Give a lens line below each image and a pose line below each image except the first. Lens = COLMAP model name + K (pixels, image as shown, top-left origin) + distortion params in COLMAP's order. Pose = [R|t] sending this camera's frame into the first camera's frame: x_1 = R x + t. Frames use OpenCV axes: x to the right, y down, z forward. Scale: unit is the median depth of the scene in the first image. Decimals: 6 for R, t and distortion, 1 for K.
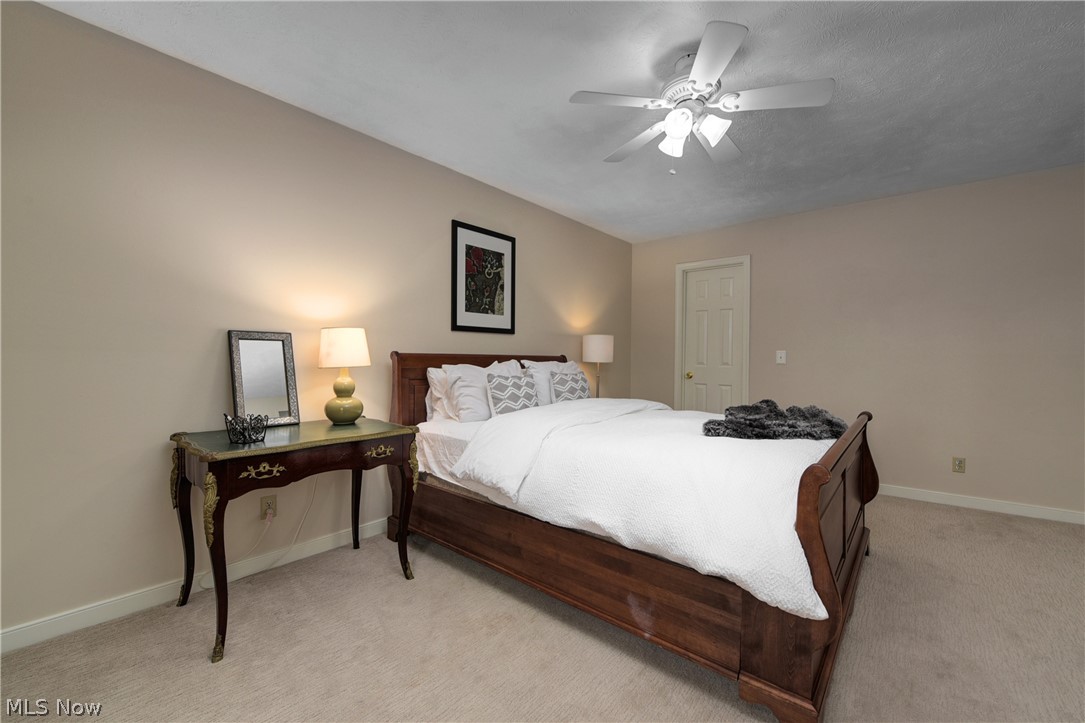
lens RADIAL K [[433.9, 0, 537.7], [0, 433.9, 359.5], [0, 0, 1]] dist [-0.002572, -0.000423]
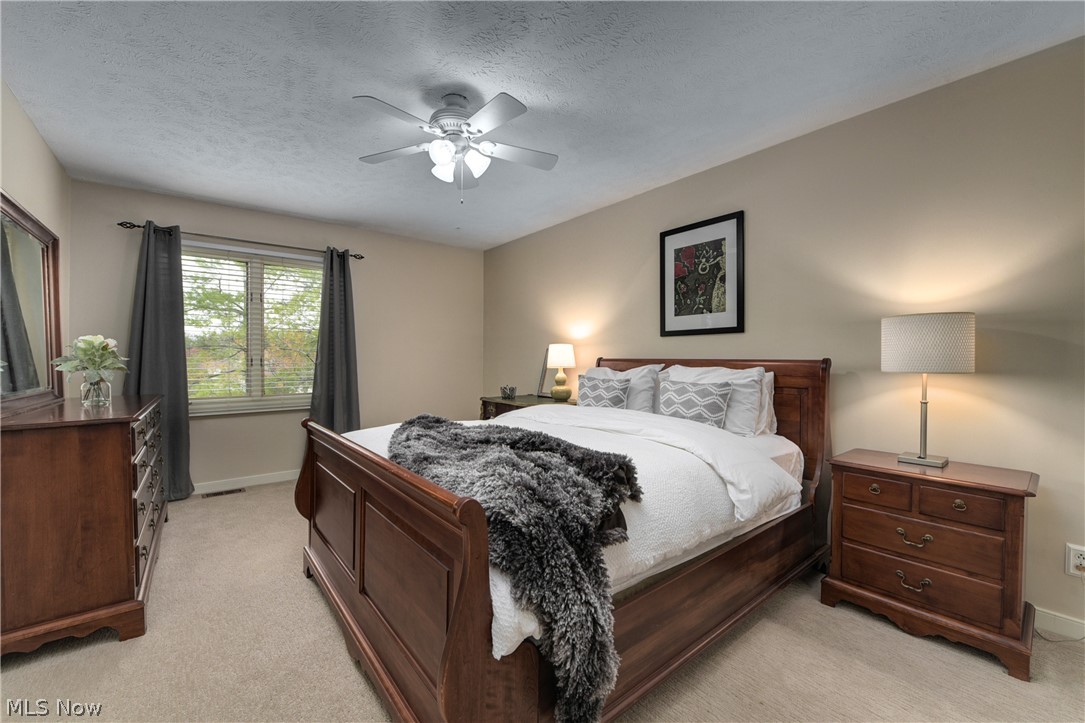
lens RADIAL K [[433.9, 0, 537.7], [0, 433.9, 359.5], [0, 0, 1]] dist [-0.002572, -0.000423]
pose [[-0.171589, 0.002188, -0.985166, 0.878105], [0.002340, 0.999996, 0.001813, -0.012088], [0.985166, -0.001994, -0.171593, 0.852511]]
